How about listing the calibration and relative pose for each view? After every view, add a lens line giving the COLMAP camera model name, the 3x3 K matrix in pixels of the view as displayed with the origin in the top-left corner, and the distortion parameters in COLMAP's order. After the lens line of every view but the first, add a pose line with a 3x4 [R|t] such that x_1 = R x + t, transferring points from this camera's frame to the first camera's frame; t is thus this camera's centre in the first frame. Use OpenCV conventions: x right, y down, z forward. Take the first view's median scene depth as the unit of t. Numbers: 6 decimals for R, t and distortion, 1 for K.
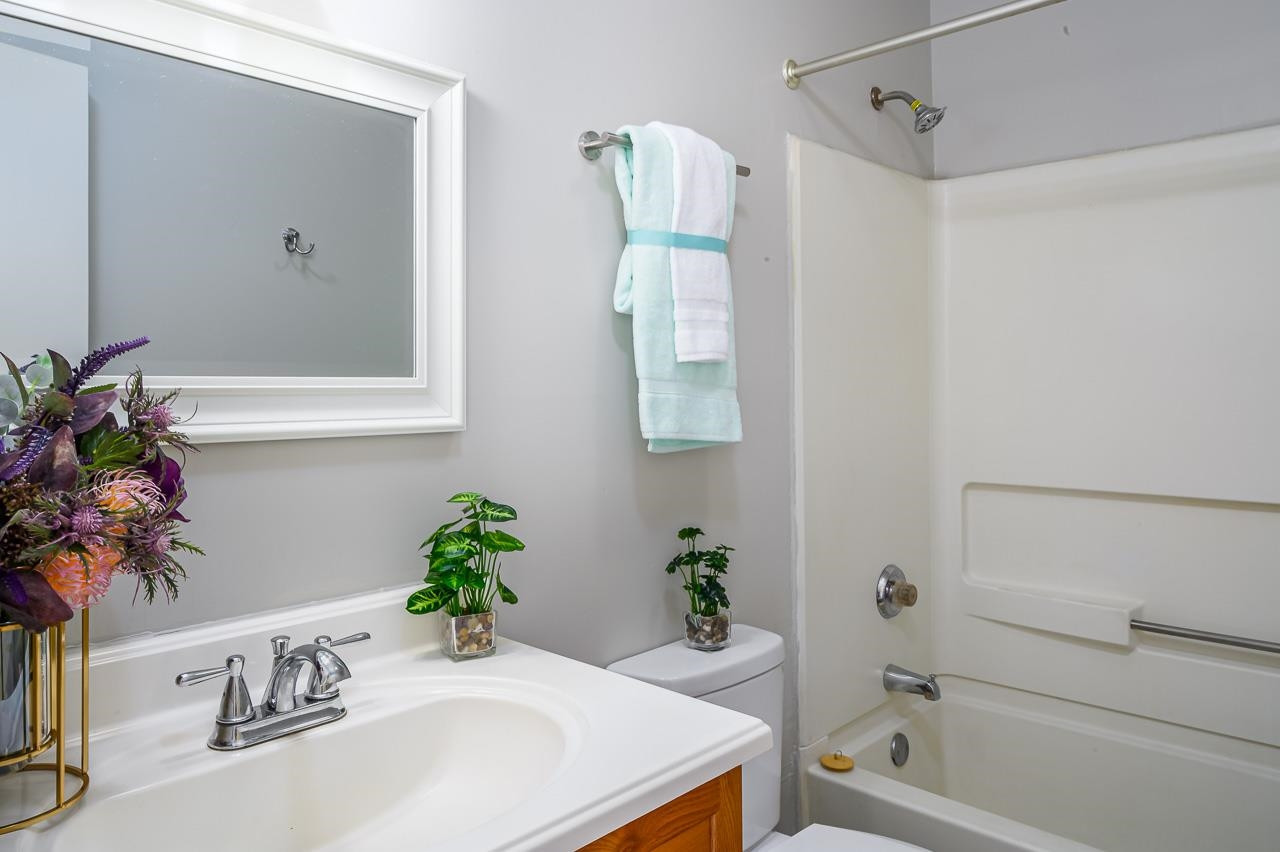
lens RADIAL K [[889.1, 0, 637.1], [0, 889.1, 373.7], [0, 0, 1]] dist [-0.001949, 0.050340]
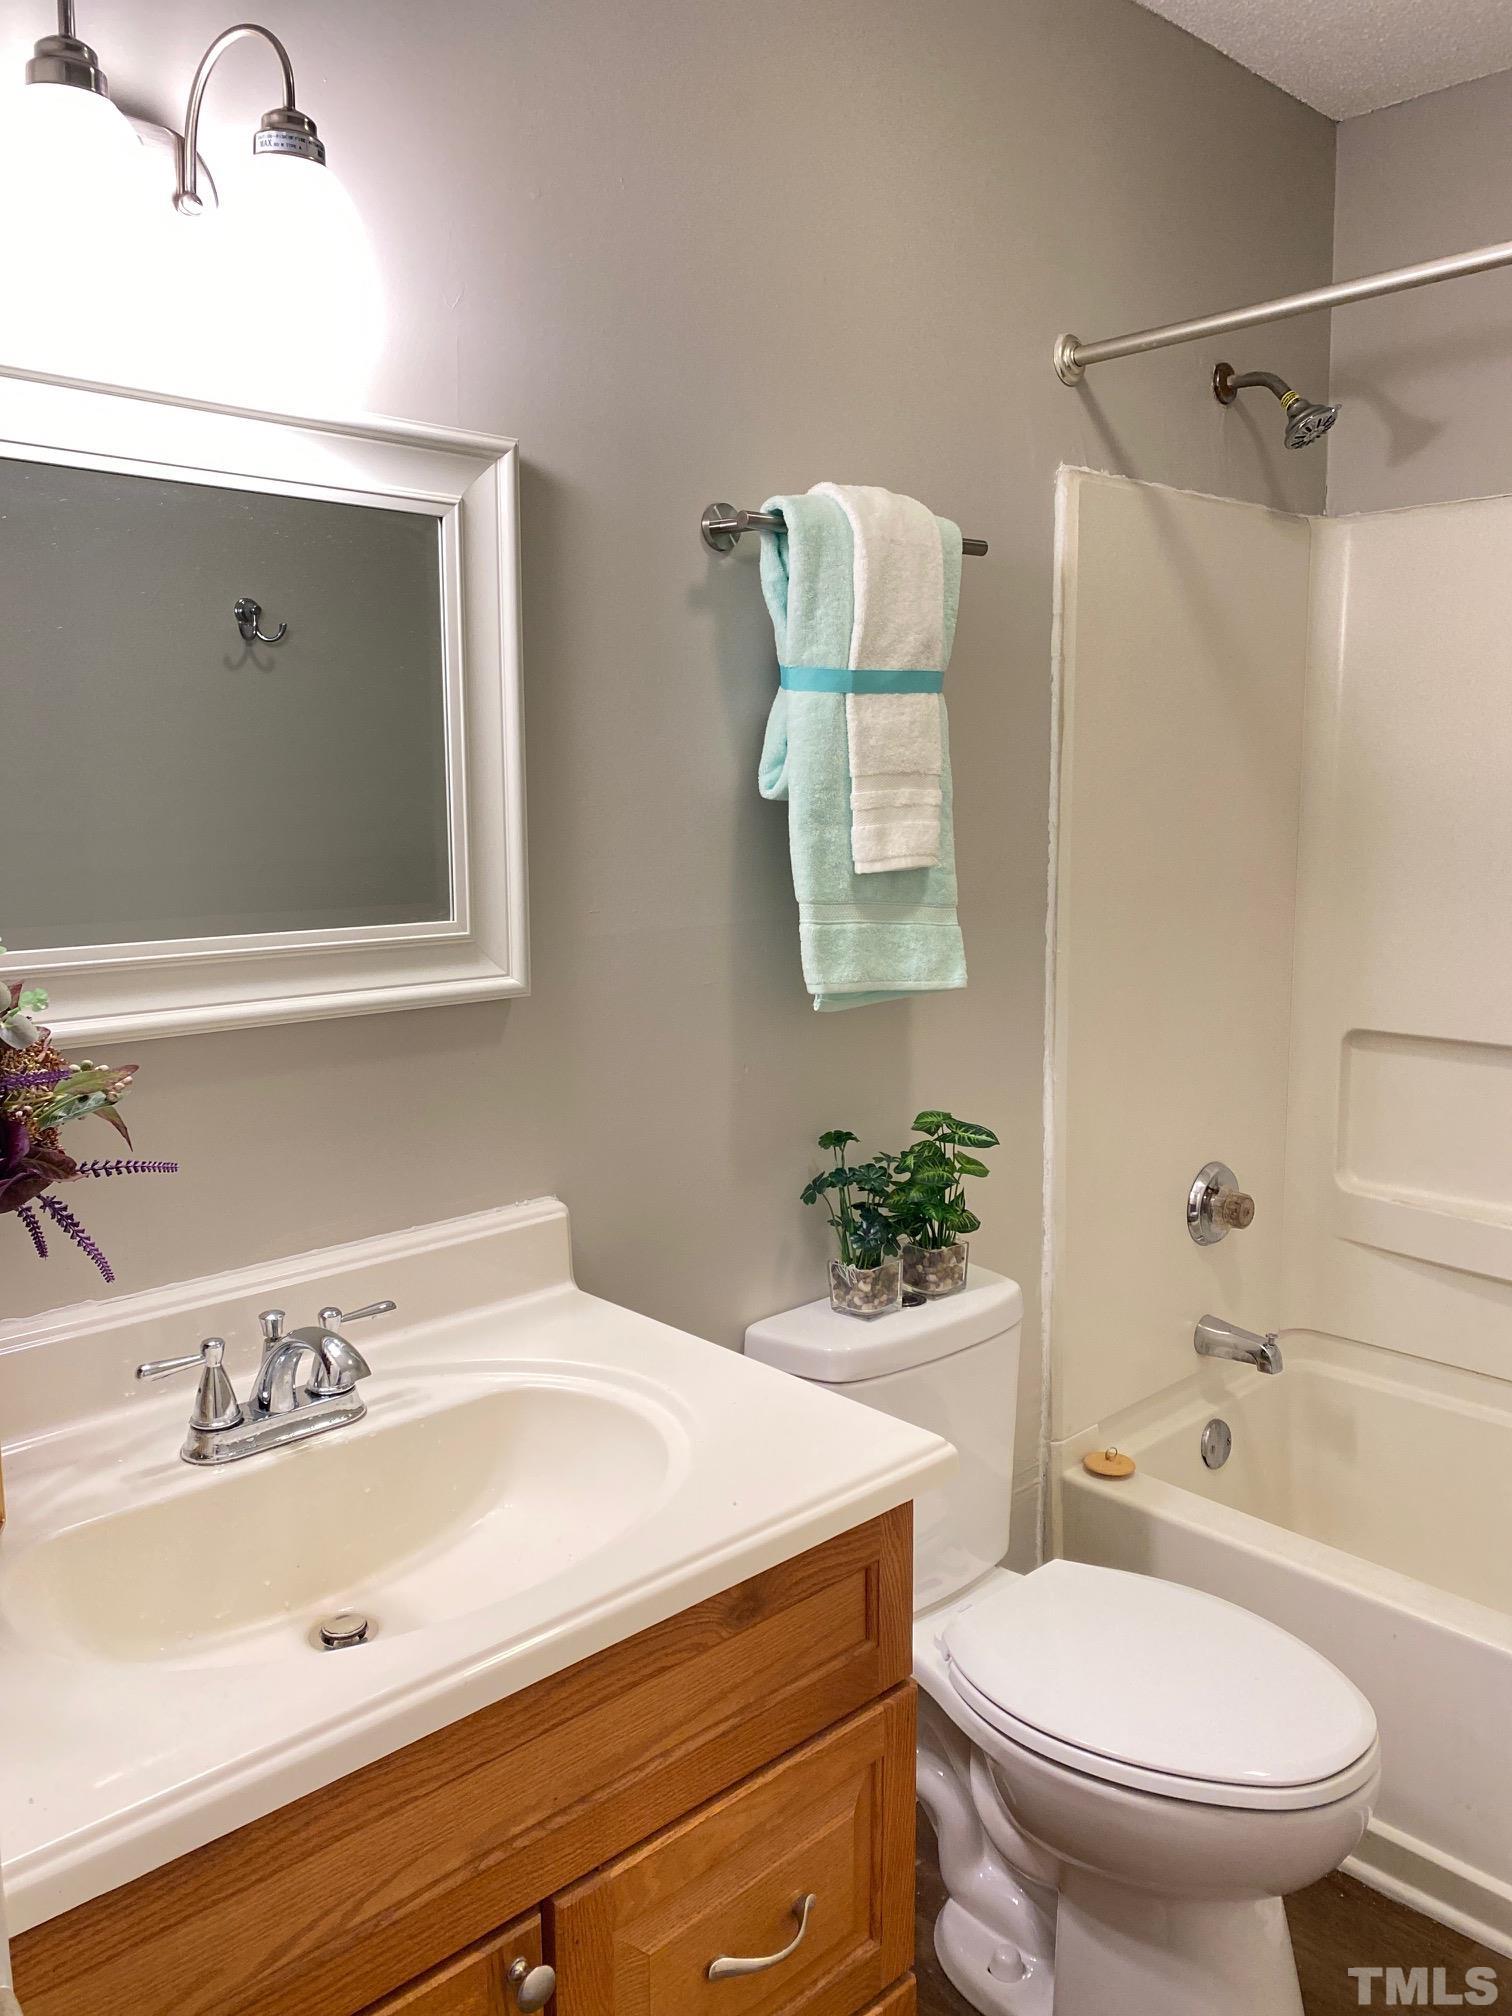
lens RADIAL K [[1546.6, 0, 766.0], [0, 1546.6, 971.6], [0, 0, 1]] dist [0.068481, -0.060178]
pose [[0.998558, 0.008680, -0.052985, 0.039247], [-0.001430, 0.990794, 0.135369, -0.094542], [0.053673, -0.135098, 0.989378, -0.117674]]
